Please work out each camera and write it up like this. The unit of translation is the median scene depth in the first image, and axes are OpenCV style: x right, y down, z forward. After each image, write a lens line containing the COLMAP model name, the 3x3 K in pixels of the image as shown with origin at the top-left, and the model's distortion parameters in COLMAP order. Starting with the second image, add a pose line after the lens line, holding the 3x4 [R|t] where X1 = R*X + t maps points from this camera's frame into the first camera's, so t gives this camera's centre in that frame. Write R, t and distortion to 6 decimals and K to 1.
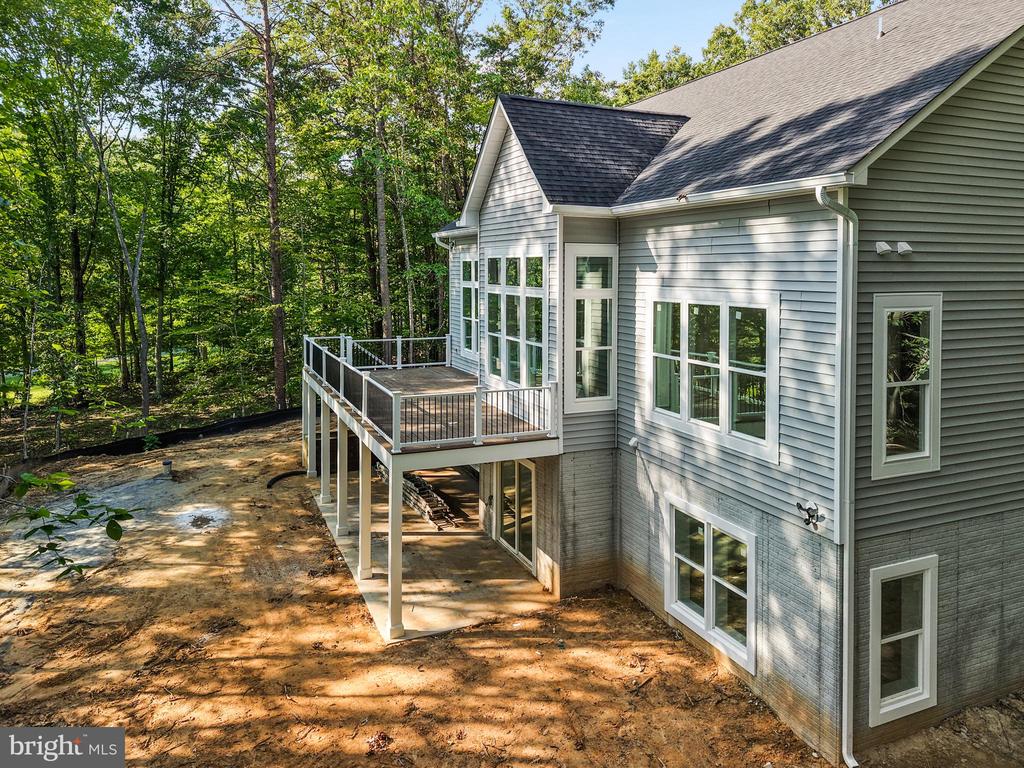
lens RADIAL K [[685.1, 0, 512.0], [0, 685.1, 384.0], [0, 0, 1]] dist [0.032455, -0.020655]
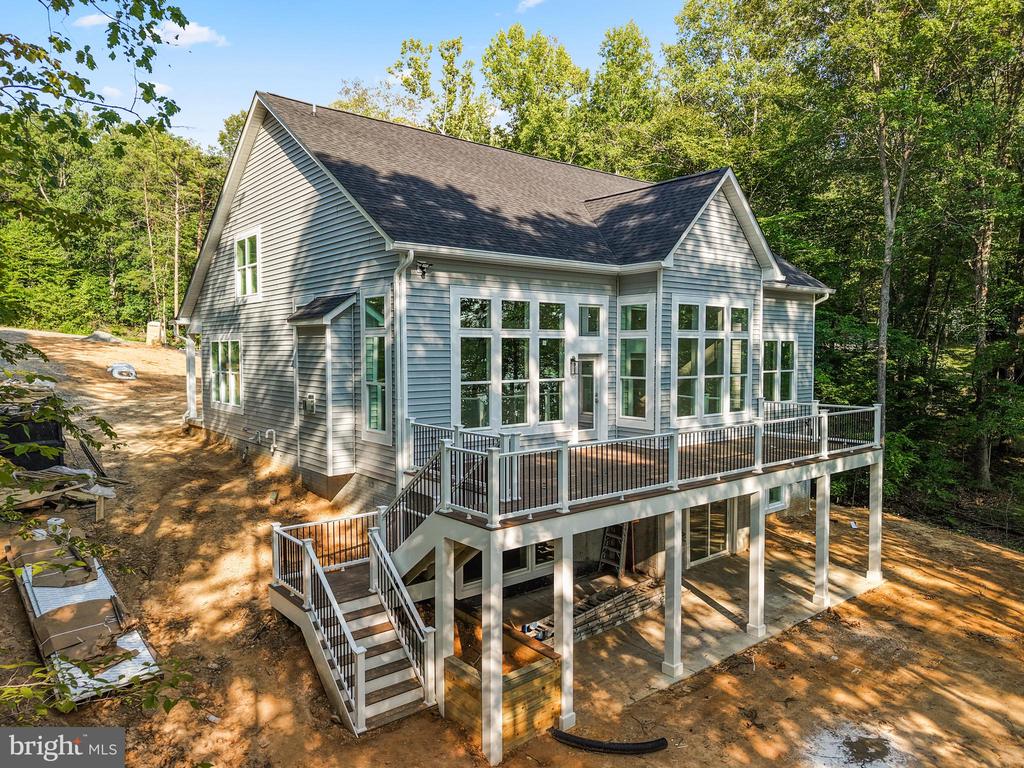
lens RADIAL K [[685.1, 0, 512.0], [0, 685.1, 384.0], [0, 0, 1]] dist [0.032455, -0.020655]
pose [[-0.245003, -0.034495, 0.968909, -1.285253], [0.149461, 0.986077, 0.072899, -0.223263], [-0.957933, 0.162675, -0.236436, 1.931327]]
